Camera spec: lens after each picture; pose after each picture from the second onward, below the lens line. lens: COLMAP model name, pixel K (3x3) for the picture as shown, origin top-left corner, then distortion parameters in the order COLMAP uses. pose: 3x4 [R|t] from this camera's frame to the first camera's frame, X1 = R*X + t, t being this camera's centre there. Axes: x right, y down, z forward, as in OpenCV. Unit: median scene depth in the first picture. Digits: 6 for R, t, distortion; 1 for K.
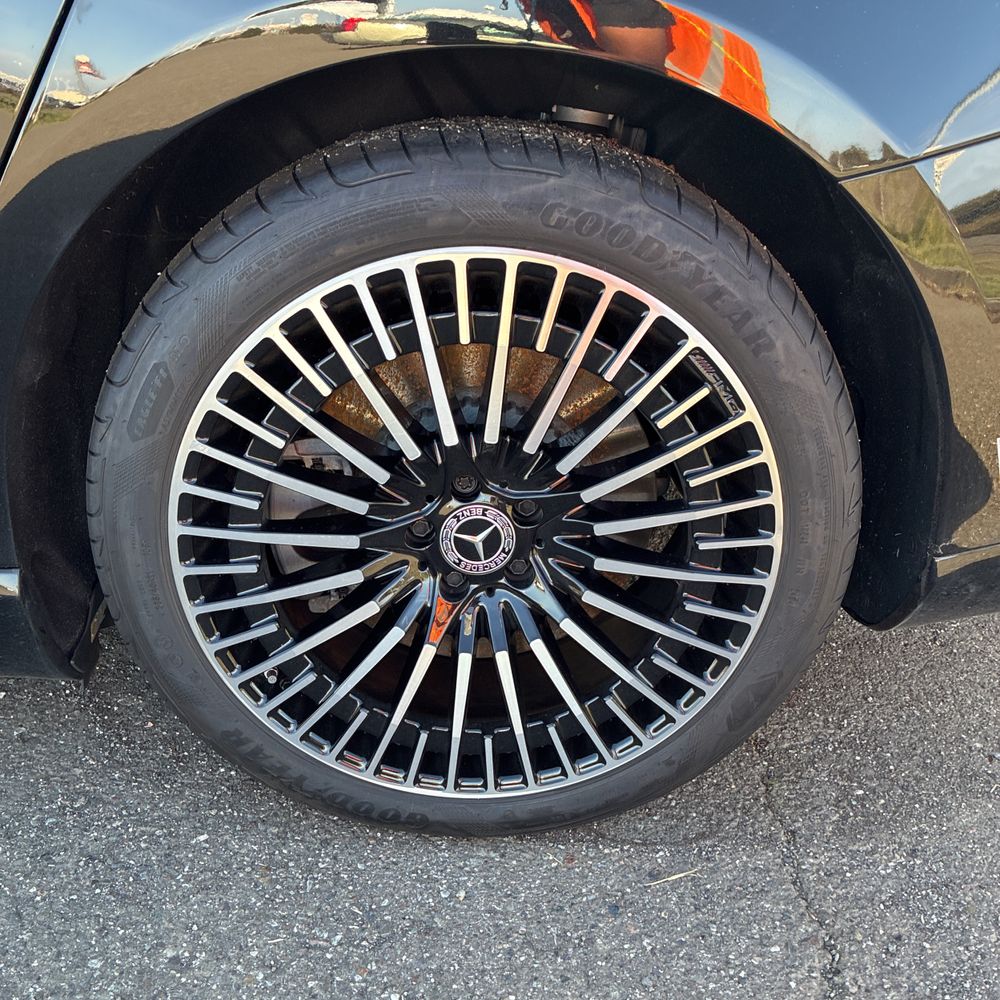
lens RADIAL K [[1013.3, 0, 493.3], [0, 1013.3, 488.1], [0, 0, 1]] dist [0.015020, 0.009188]
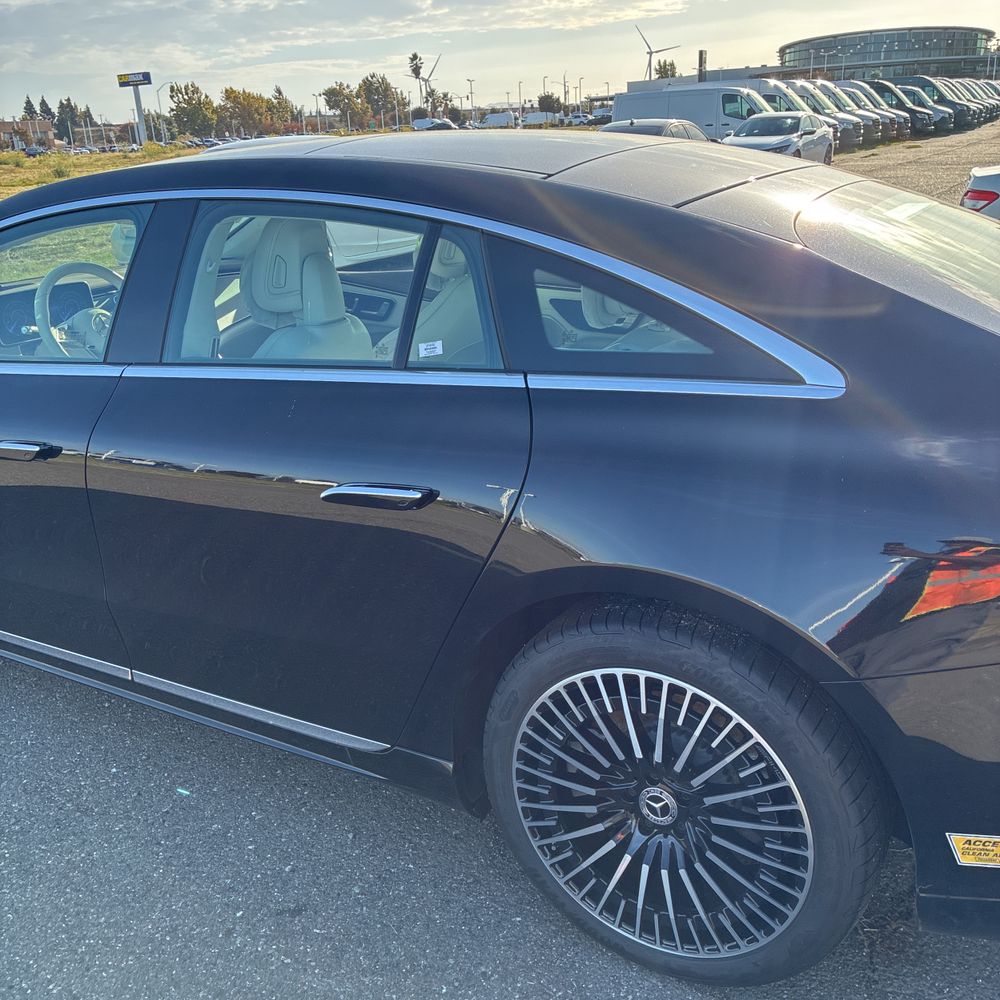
lens RADIAL K [[1006.3, 0, 500.0], [0, 1006.3, 500.0], [0, 0, 1]] dist [0.009487, 0.002065]
pose [[0.852030, 0.112759, -0.511204, 0.662899], [-0.158057, 0.986364, -0.045868, -0.398947], [0.499061, 0.119881, 0.858234, -0.862954]]
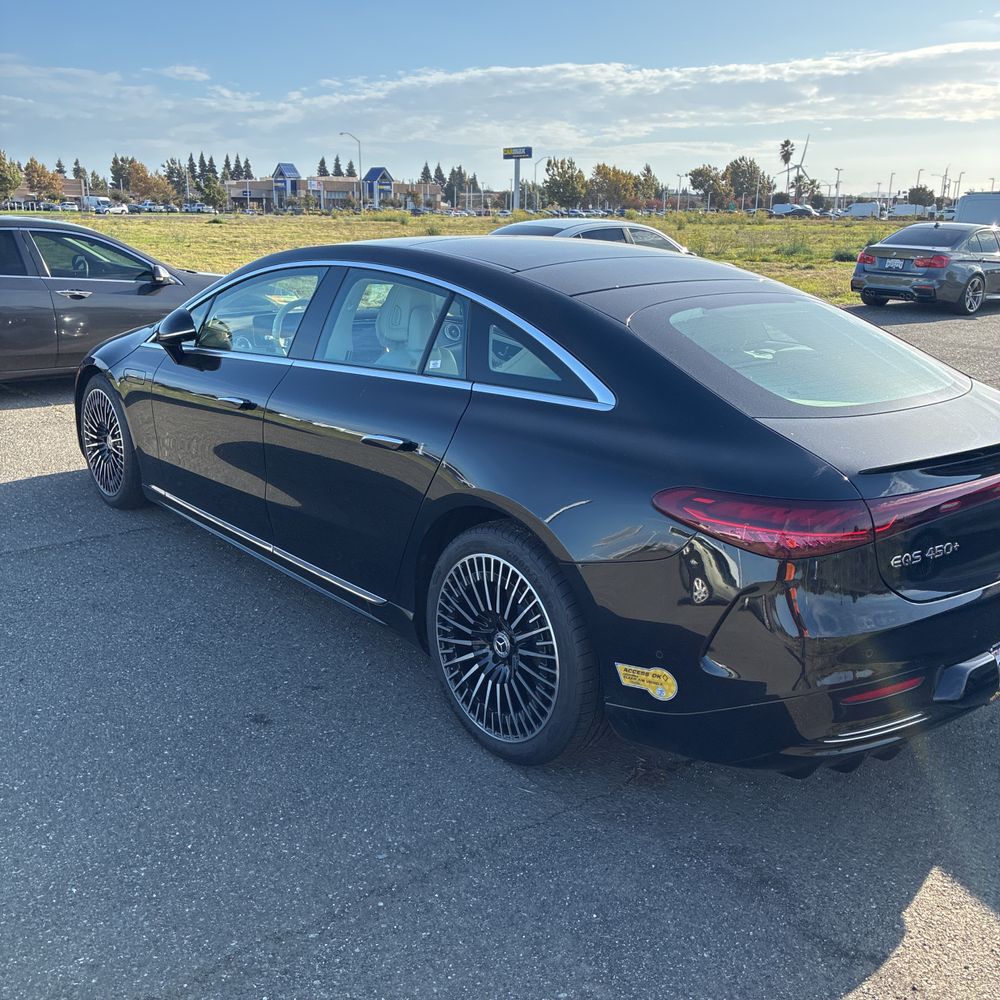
lens RADIAL K [[1007.5, 0, 500.1], [0, 1007.5, 486.3], [0, 0, 1]] dist [0.014659, -0.022158]
pose [[0.633193, 0.183541, -0.751917, 2.367134], [-0.332004, 0.941971, -0.049649, -0.270225], [0.699171, 0.281077, 0.657385, -1.257948]]
